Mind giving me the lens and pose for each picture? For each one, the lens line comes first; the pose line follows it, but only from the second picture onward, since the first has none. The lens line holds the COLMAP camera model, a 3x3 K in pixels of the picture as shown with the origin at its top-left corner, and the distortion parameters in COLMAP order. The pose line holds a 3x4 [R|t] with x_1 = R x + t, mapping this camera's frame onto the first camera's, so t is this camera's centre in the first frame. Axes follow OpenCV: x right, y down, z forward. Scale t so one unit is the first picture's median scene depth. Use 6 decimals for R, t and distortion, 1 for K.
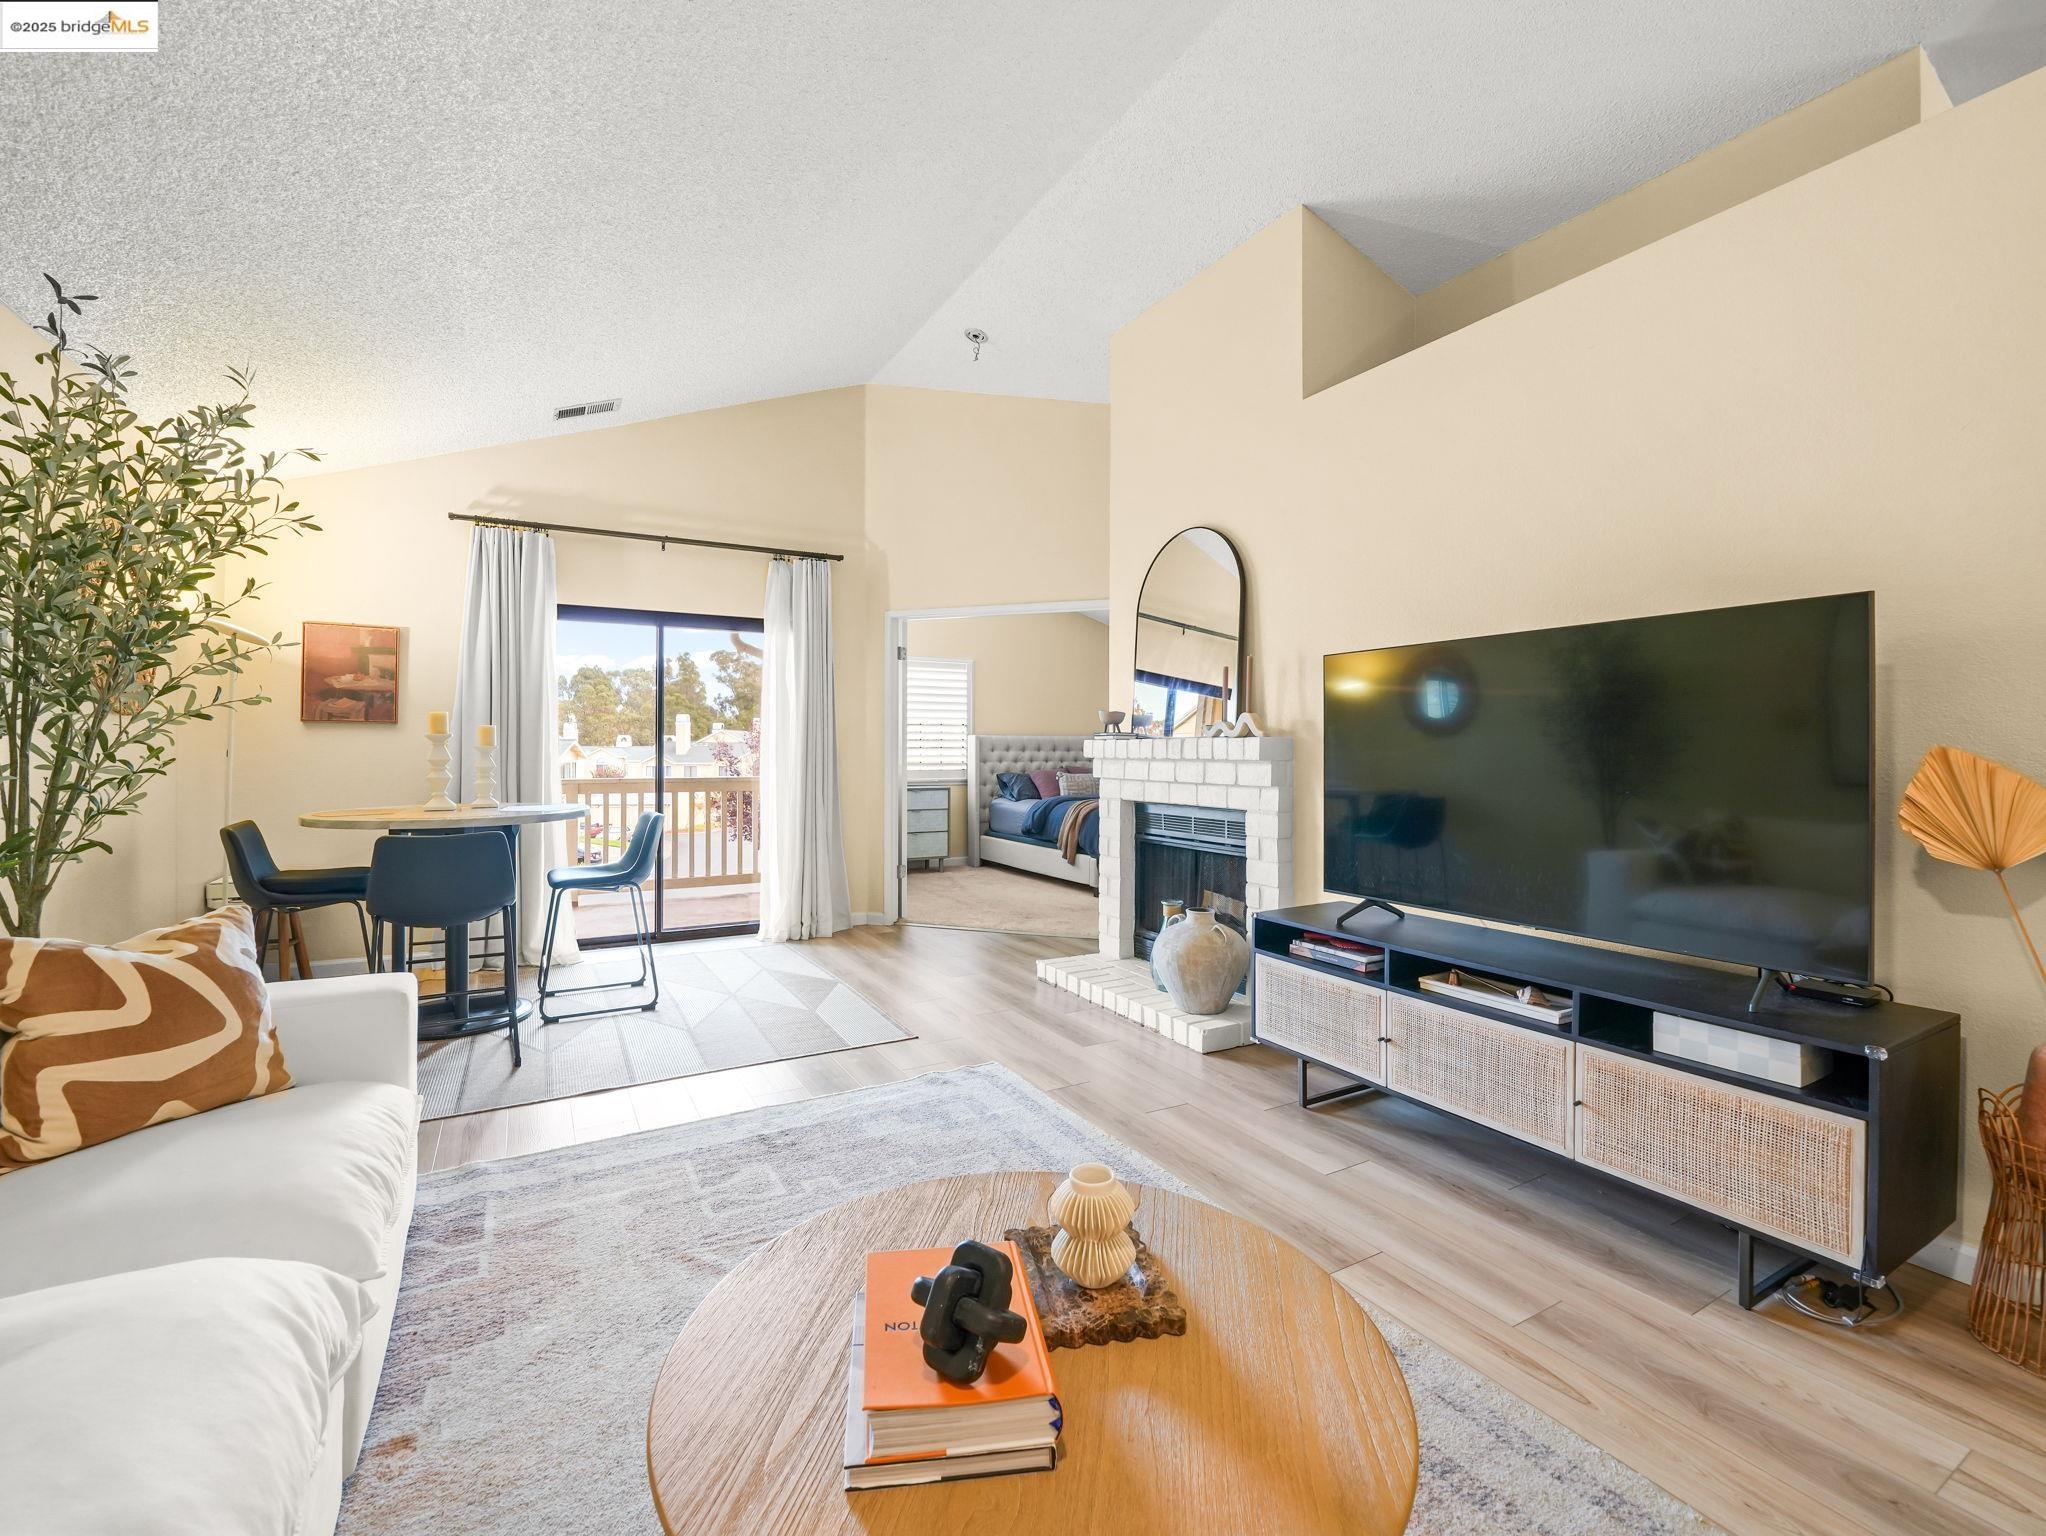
lens RADIAL K [[879.5, 0, 1023.0], [0, 879.5, 768.0], [0, 0, 1]] dist [-0.012714, -0.000103]
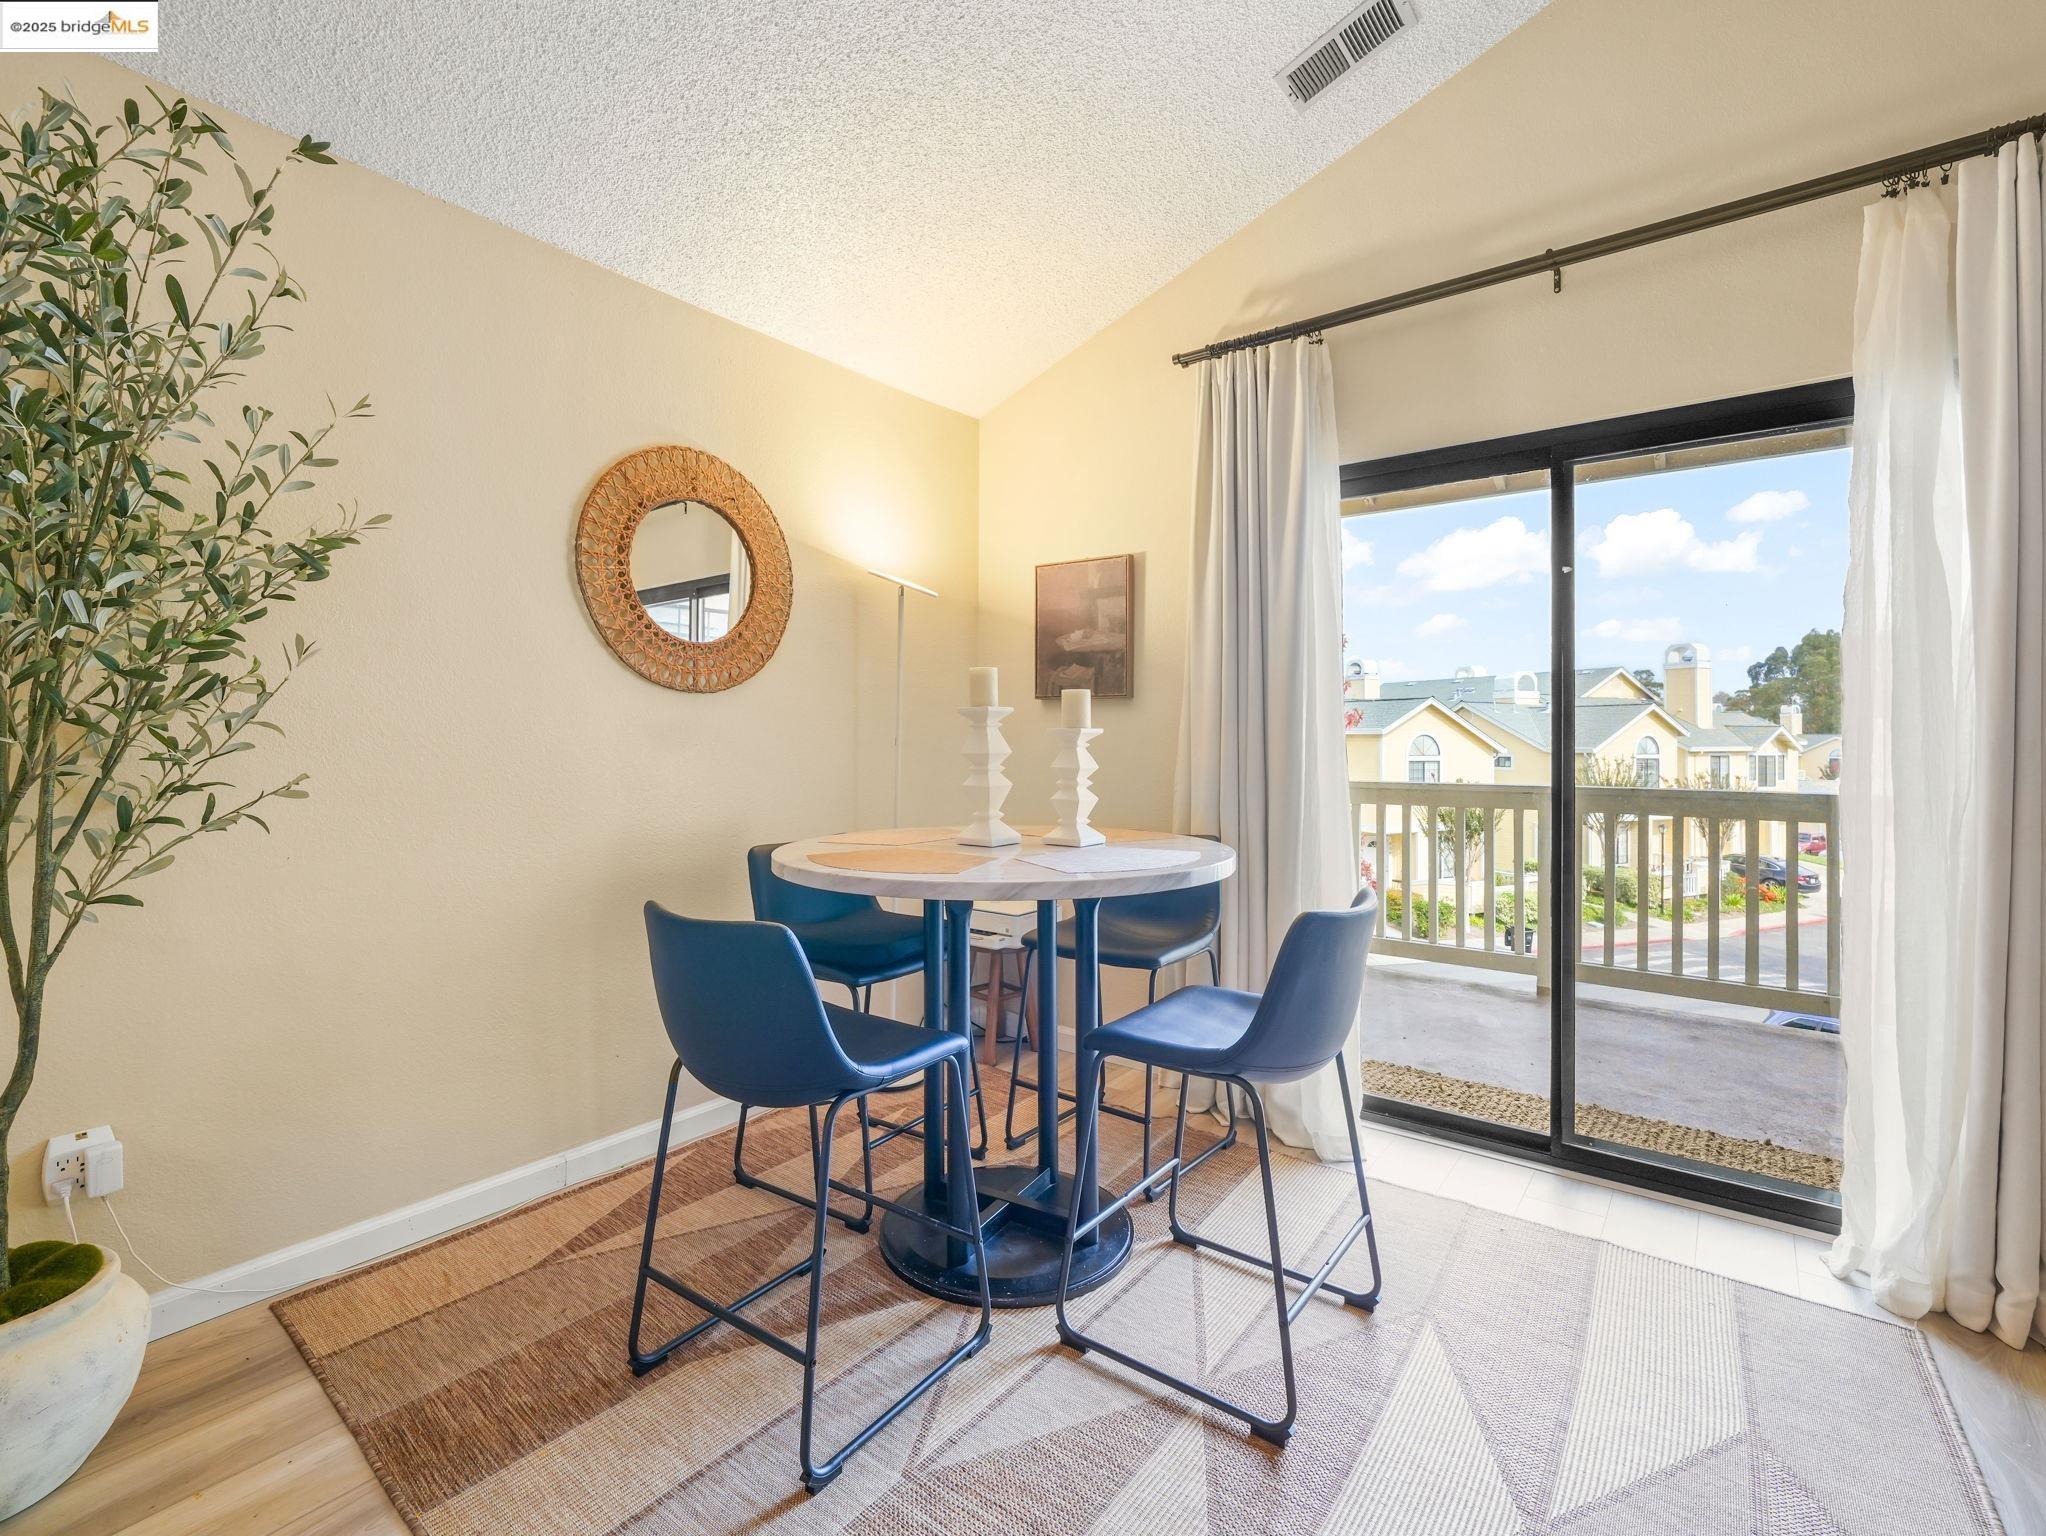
lens RADIAL K [[913.4, 0, 1025.3], [0, 913.4, 732.2], [0, 0, 1]] dist [0.000723, 0.000189]
pose [[0.395456, -0.008363, -0.918447, -0.105145], [-0.031922, 0.999229, -0.022843, -0.005789], [0.917930, 0.038352, 0.394884, 0.670741]]
